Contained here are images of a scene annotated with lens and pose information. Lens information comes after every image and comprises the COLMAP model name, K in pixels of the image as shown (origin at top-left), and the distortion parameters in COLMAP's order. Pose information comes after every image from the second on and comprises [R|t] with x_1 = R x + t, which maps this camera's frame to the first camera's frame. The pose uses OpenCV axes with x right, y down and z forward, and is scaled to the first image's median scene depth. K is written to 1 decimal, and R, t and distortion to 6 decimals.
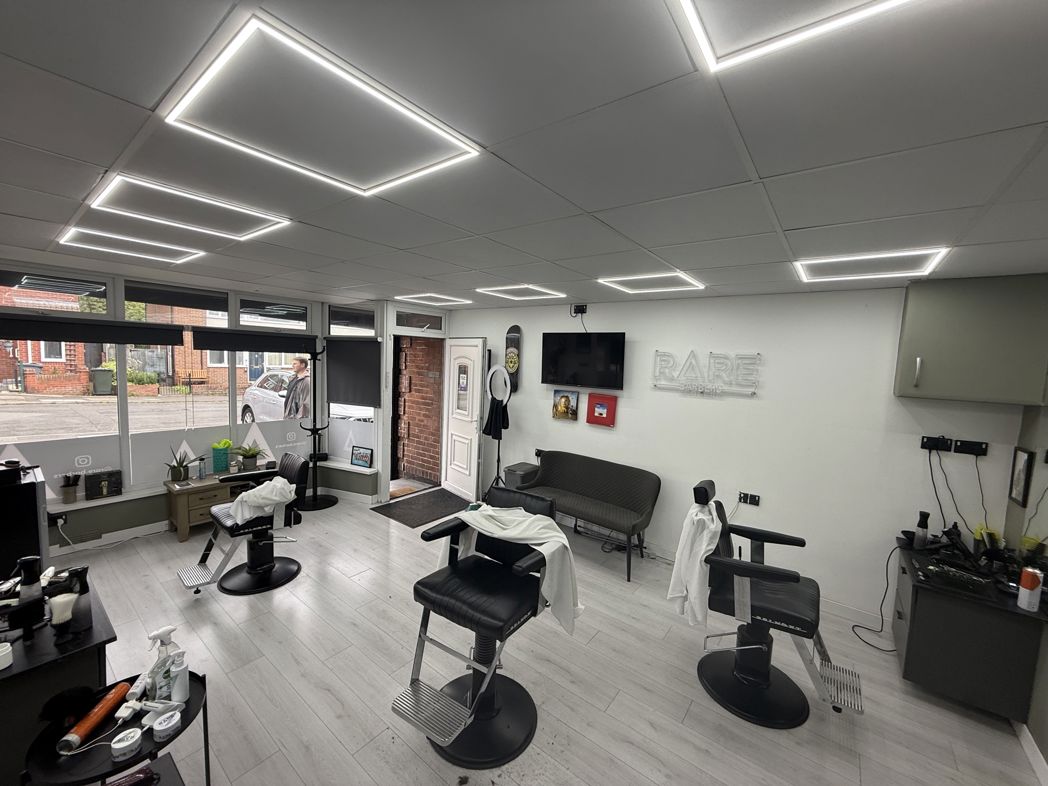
lens RADIAL K [[418.2, 0, 522.0], [0, 418.2, 394.9], [0, 0, 1]] dist [-0.000596, 0.000163]
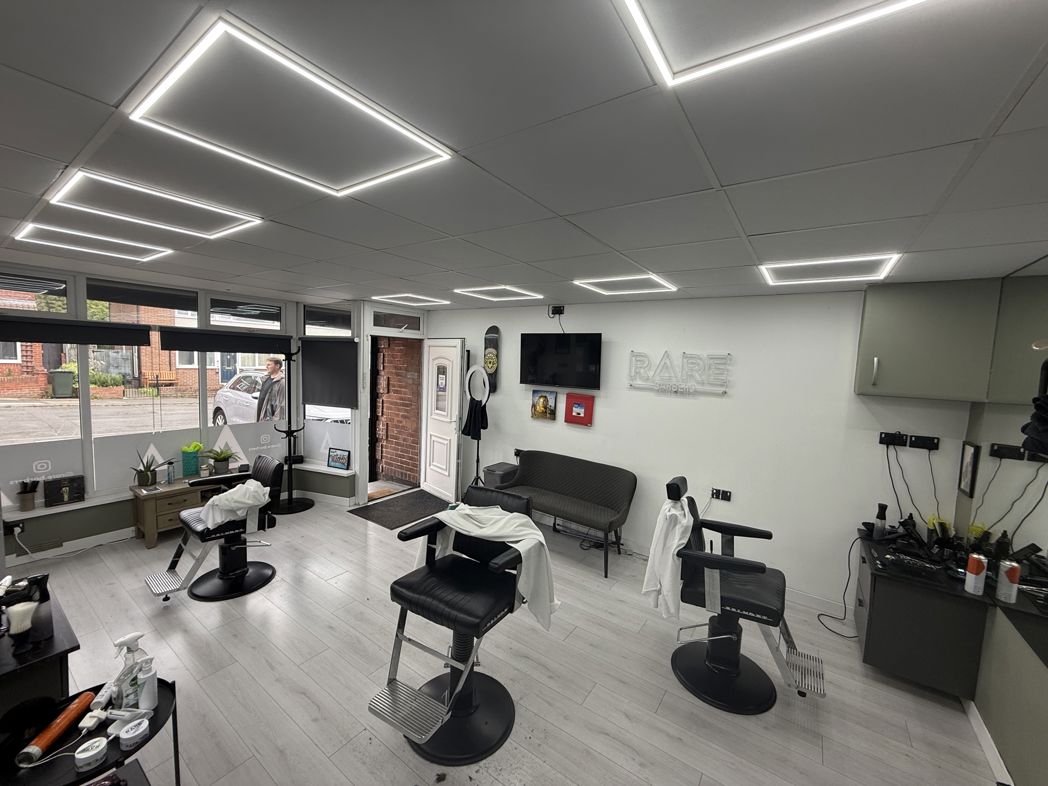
lens RADIAL K [[418.2, 0, 522.4], [0, 418.2, 395.3], [0, 0, 1]] dist [-0.000596, 0.000163]
pose [[0.998923, -0.005257, 0.046103, 0.009656], [0.005288, 0.999986, -0.000550, 0.001774], [-0.046100, 0.000793, 0.998937, -0.011065]]
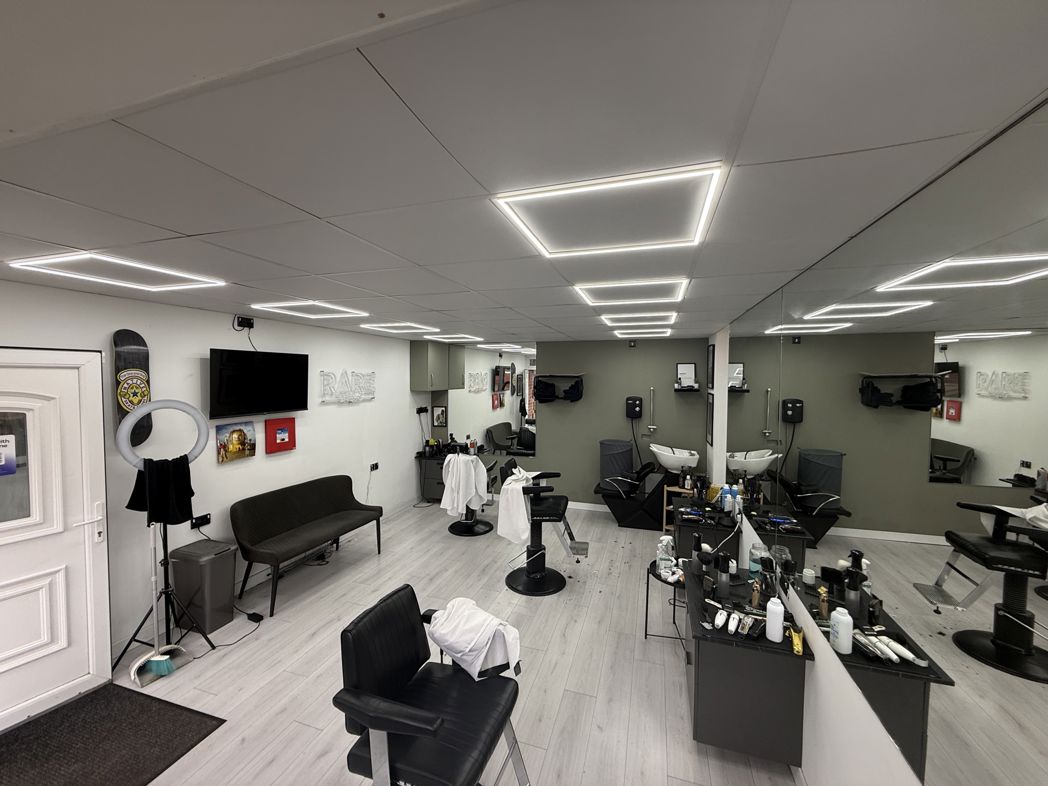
lens RADIAL K [[418.2, 0, 525.0], [0, 418.2, 393.3], [0, 0, 1]] dist [-0.000596, 0.000163]
pose [[-0.348530, -0.086031, 0.933341, -1.352849], [0.061349, 0.991550, 0.114305, -0.203753], [-0.935288, 0.097098, -0.340307, 1.253072]]
